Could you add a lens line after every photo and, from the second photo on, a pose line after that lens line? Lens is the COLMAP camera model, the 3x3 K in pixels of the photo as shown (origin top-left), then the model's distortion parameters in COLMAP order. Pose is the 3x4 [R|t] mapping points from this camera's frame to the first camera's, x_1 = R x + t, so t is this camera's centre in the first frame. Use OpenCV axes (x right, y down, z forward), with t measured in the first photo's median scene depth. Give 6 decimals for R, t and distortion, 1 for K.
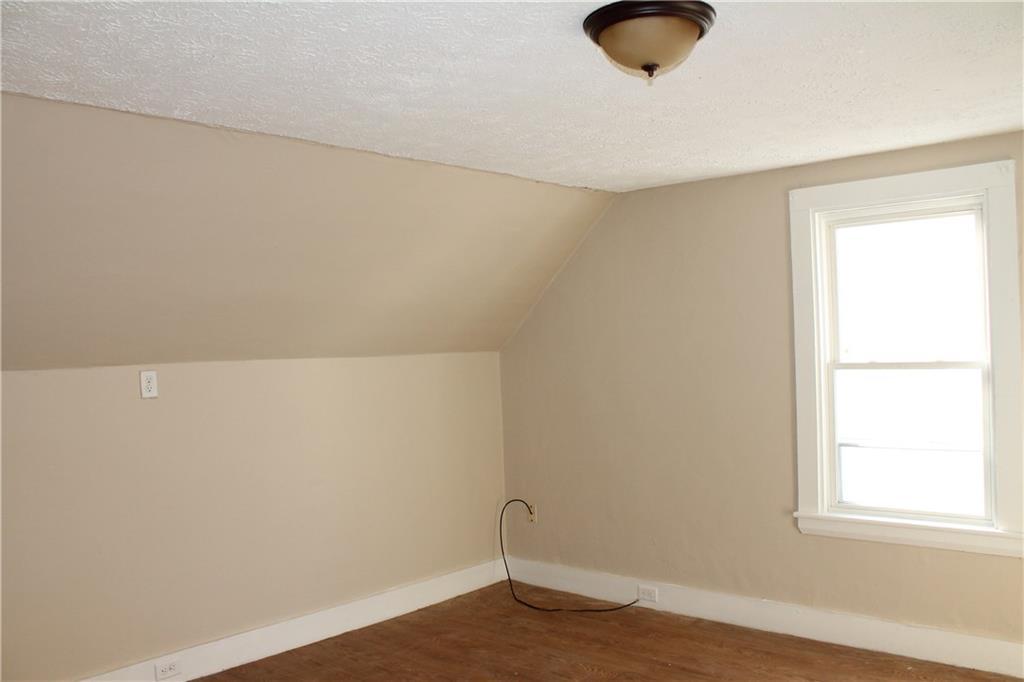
lens RADIAL K [[861.1, 0, 517.9], [0, 861.1, 348.3], [0, 0, 1]] dist [-0.156108, 0.137493]
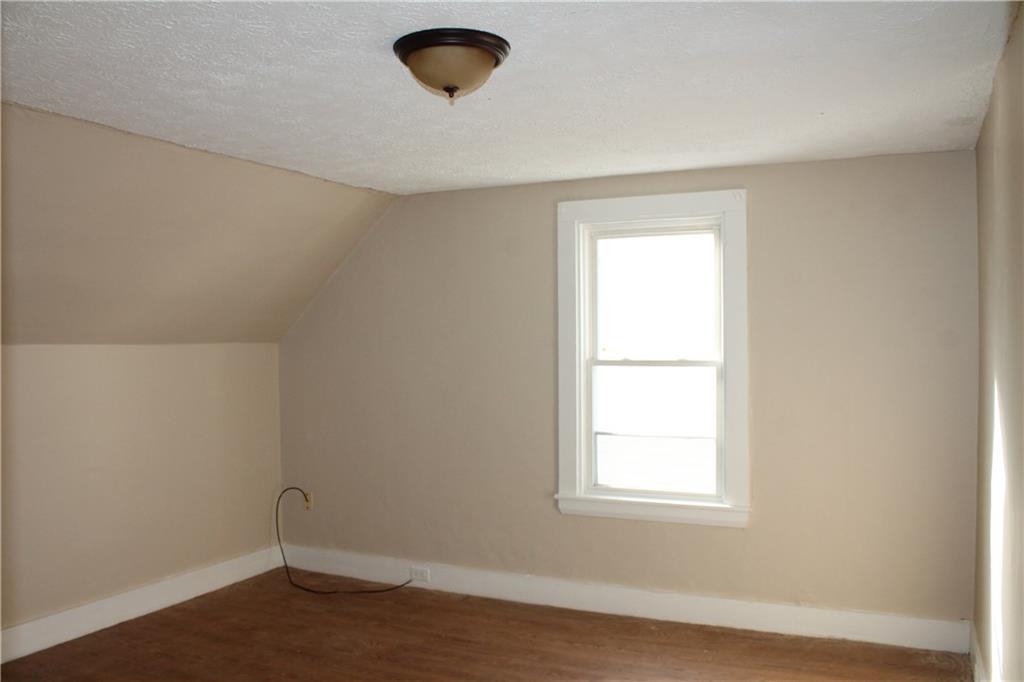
lens RADIAL K [[857.7, 0, 512.5], [0, 857.7, 349.9], [0, 0, 1]] dist [-0.159503, 0.149912]
pose [[0.962403, 0.022603, 0.270684, -0.034423], [-0.023364, 0.999727, -0.000409, 0.007586], [-0.270620, -0.005930, 0.962668, -0.060550]]
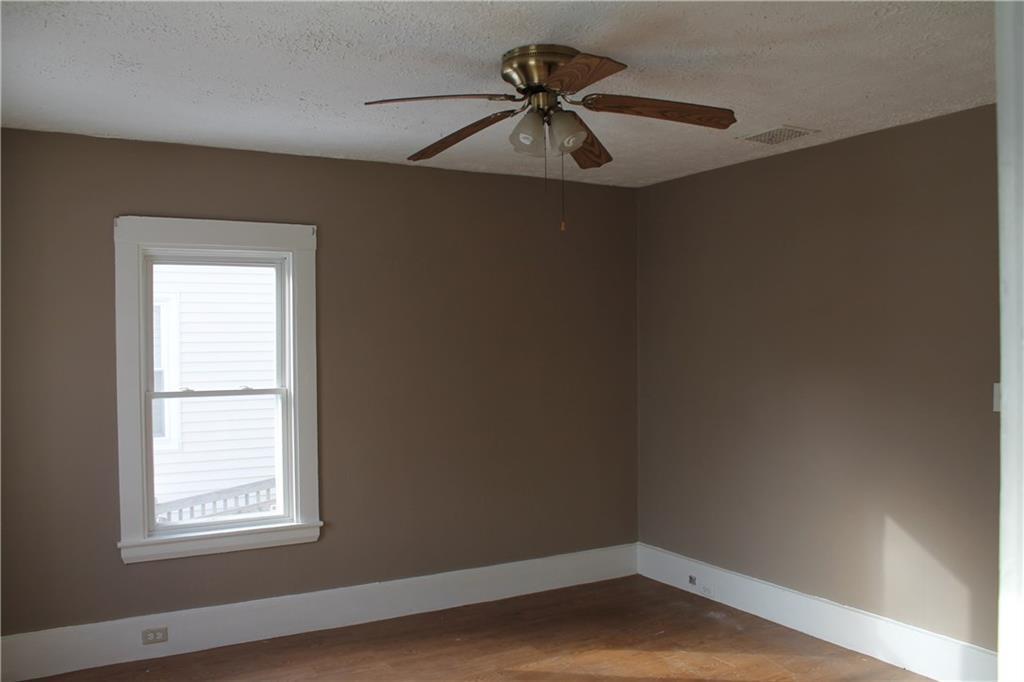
lens RADIAL K [[861.1, 0, 517.9], [0, 861.1, 348.3], [0, 0, 1]] dist [-0.156108, 0.137493]
pose [[0.331112, 0.030209, 0.943108, -0.475581], [0.008763, 0.999346, -0.035087, 0.003620], [-0.943551, 0.019882, 0.330631, 0.243691]]
